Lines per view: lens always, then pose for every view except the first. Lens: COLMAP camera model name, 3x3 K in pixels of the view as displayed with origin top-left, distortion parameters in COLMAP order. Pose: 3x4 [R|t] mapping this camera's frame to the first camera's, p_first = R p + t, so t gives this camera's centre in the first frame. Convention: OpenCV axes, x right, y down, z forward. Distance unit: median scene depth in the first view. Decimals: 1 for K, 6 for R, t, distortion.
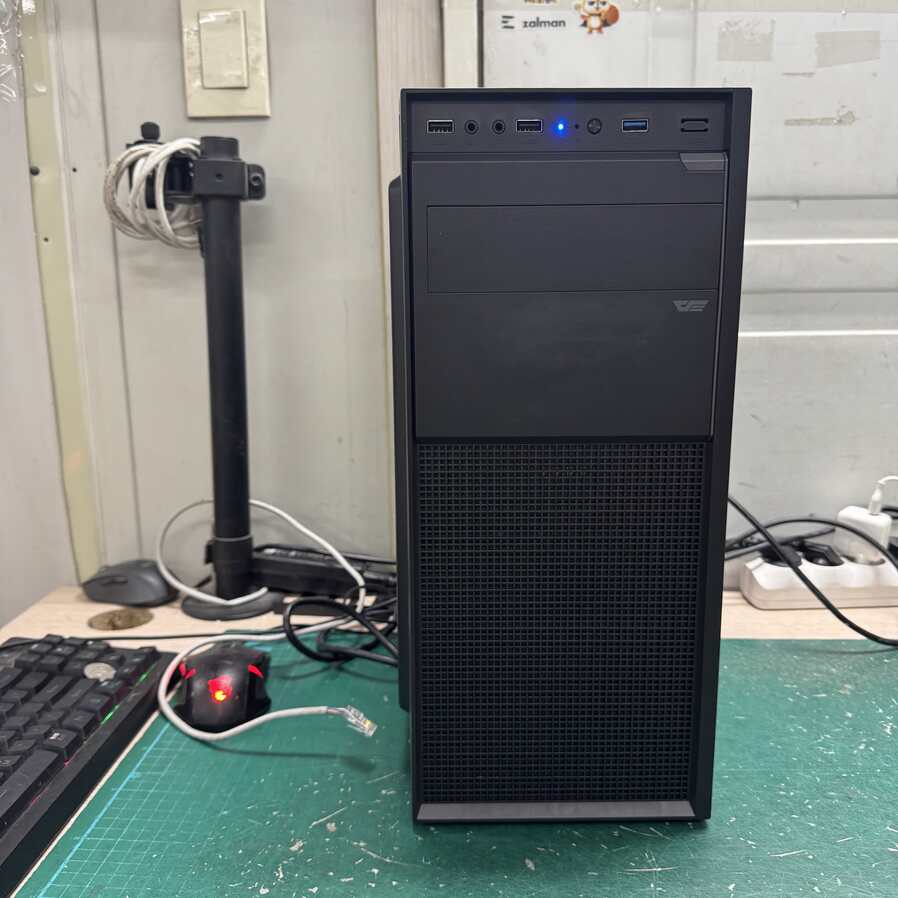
lens RADIAL K [[873.9, 0, 451.3], [0, 873.9, 458.4], [0, 0, 1]] dist [-0.020543, 0.000000]
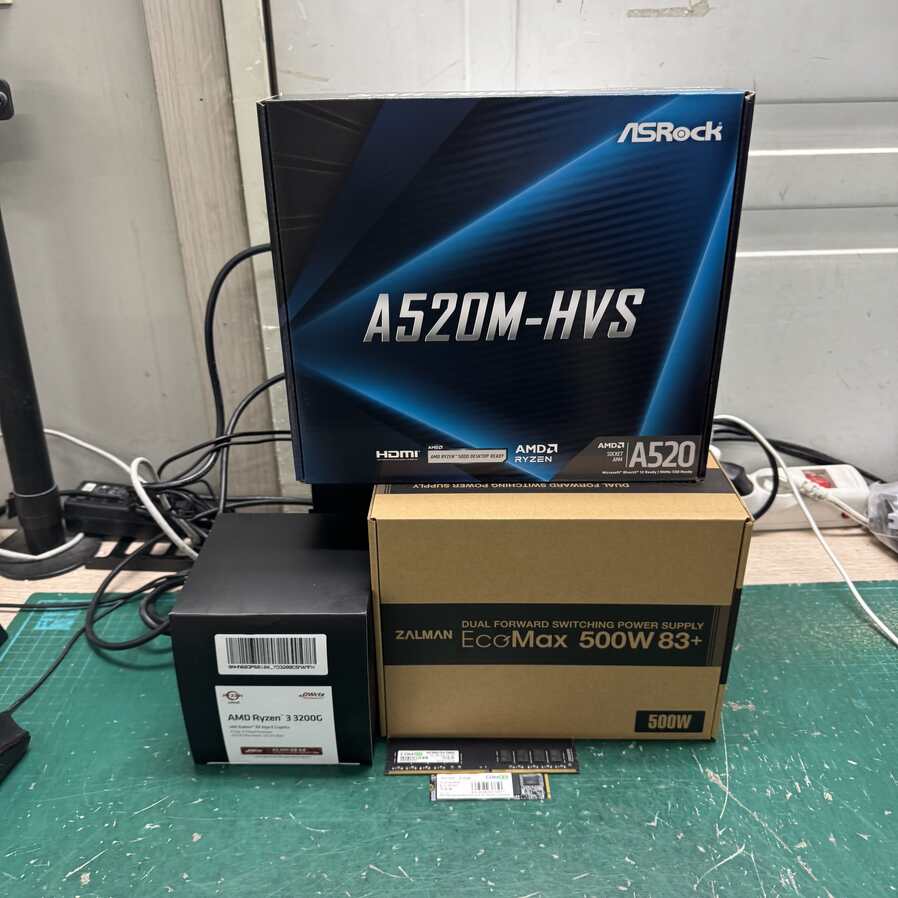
lens RADIAL K [[873.9, 0, 446.8], [0, 873.9, 455.1], [0, 0, 1]] dist [-0.020543, 0.000000]
pose [[0.998206, -0.027316, 0.053277, 0.153676], [0.012454, 0.965125, 0.261492, -0.197784], [-0.058562, -0.260360, 0.963734, 0.082419]]
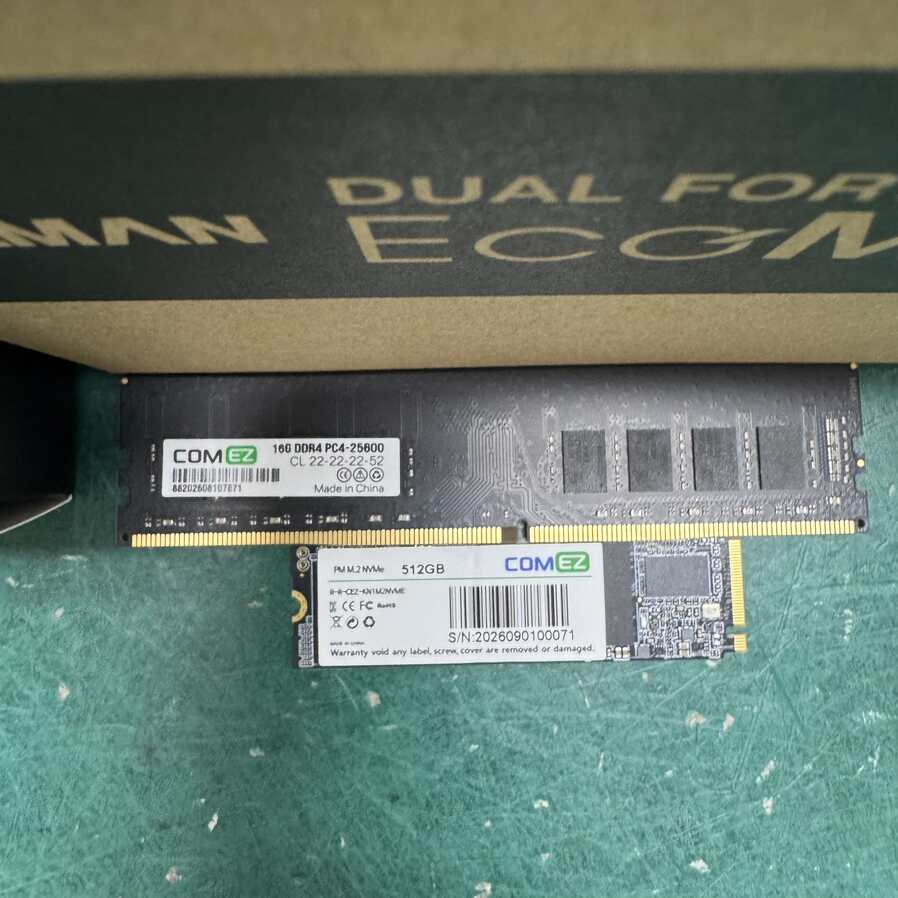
lens RADIAL K [[924.7, 0, 447.0], [0, 924.7, 449.4], [0, 0, 1]] dist [-0.014635, 0.000000]
pose [[0.997250, -0.074064, 0.002508, 0.205936], [0.018978, 0.287959, 0.957455, 0.050149], [-0.071635, -0.954774, 0.288573, 0.672203]]
